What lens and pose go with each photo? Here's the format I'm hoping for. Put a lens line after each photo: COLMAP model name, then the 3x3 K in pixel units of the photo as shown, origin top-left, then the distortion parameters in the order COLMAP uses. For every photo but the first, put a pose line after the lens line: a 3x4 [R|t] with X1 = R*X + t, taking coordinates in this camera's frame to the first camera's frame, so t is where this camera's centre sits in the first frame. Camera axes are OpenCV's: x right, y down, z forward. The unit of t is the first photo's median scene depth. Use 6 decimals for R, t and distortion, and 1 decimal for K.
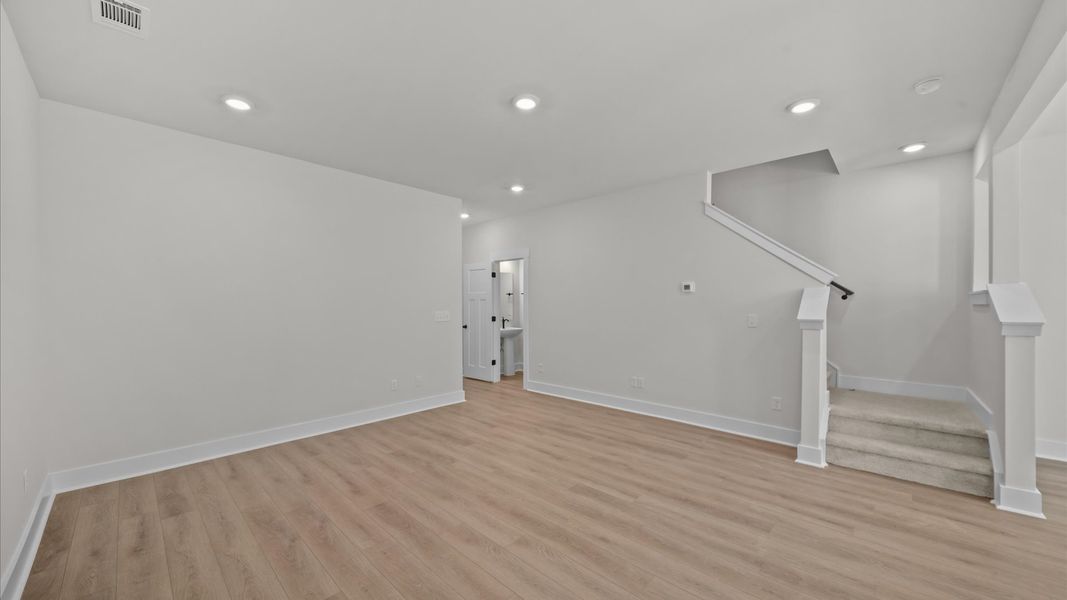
lens RADIAL K [[379.7, 0, 533.3], [0, 379.7, 316.1], [0, 0, 1]] dist [-0.002026, 0.000011]
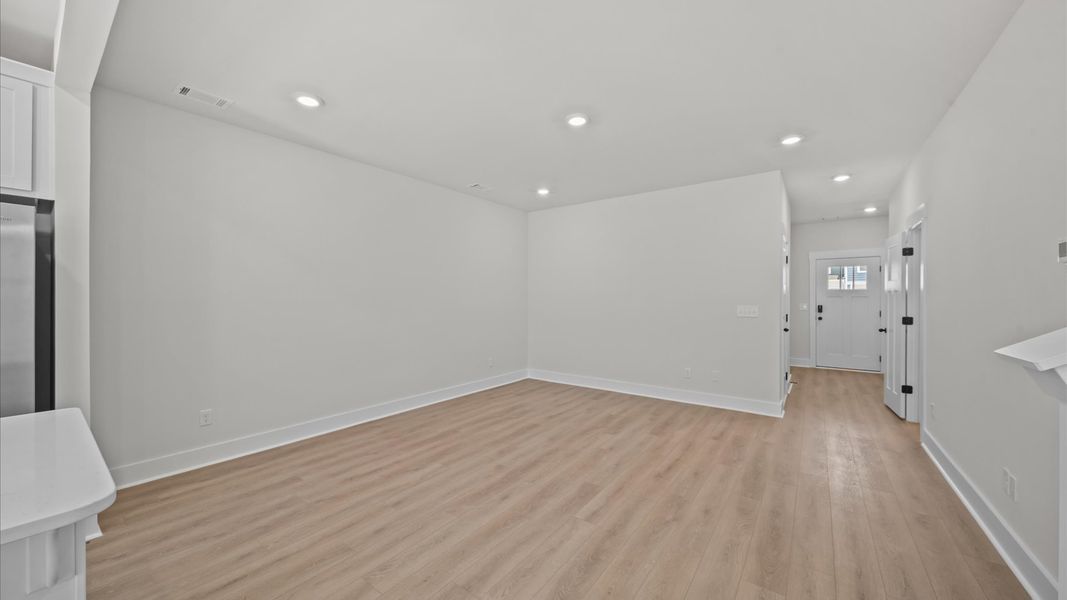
lens RADIAL K [[379.7, 0, 538.6], [0, 379.7, 301.4], [0, 0, 1]] dist [-0.002026, 0.000011]
pose [[0.124375, 0.011488, -0.992169, 0.876340], [-0.031621, 0.999471, 0.007608, -0.019875], [0.991731, 0.030427, 0.124673, 0.605226]]
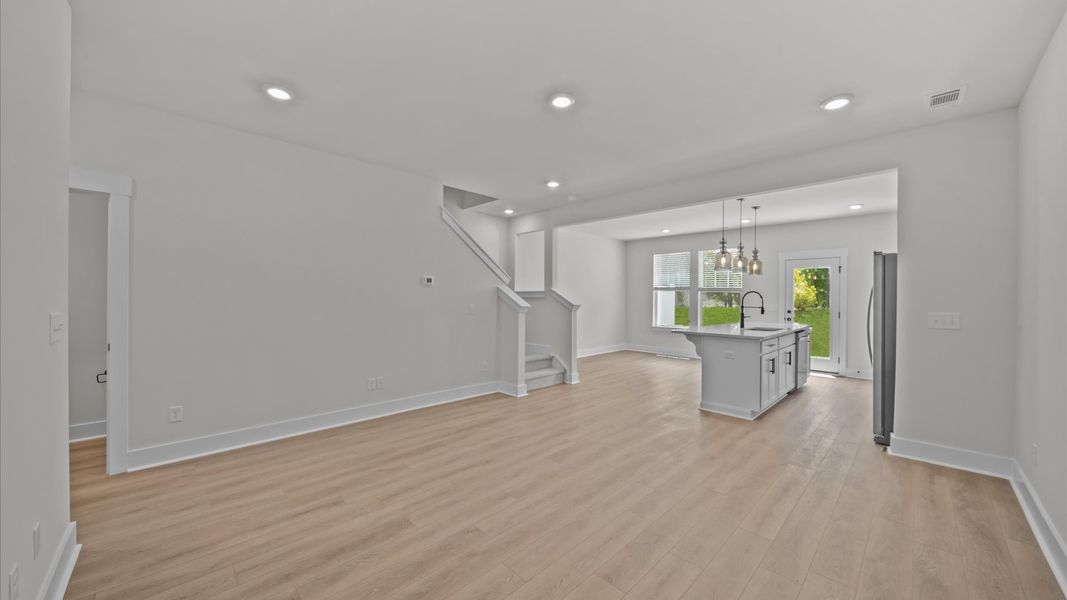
lens RADIAL K [[379.7, 0, 533.2], [0, 379.7, 297.2], [0, 0, 1]] dist [-0.002026, 0.000011]
pose [[0.042240, 0.004223, 0.999099, -0.850500], [0.022710, 0.999729, -0.005186, -0.020632], [-0.998849, 0.022908, 0.042132, 0.834705]]
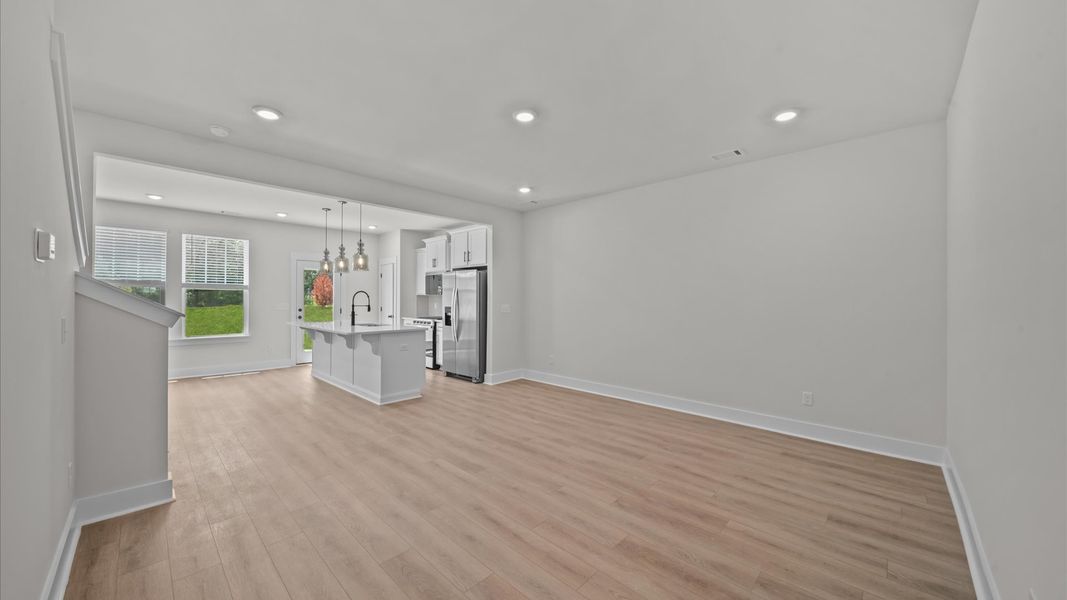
lens RADIAL K [[379.7, 0, 537.3], [0, 379.7, 296.2], [0, 0, 1]] dist [-0.002026, 0.000011]
pose [[-0.999997, -0.001649, 0.001758, -0.046857], [-0.001610, 0.999756, 0.022041, -0.049124], [-0.001794, 0.022038, -0.999756, 1.707189]]
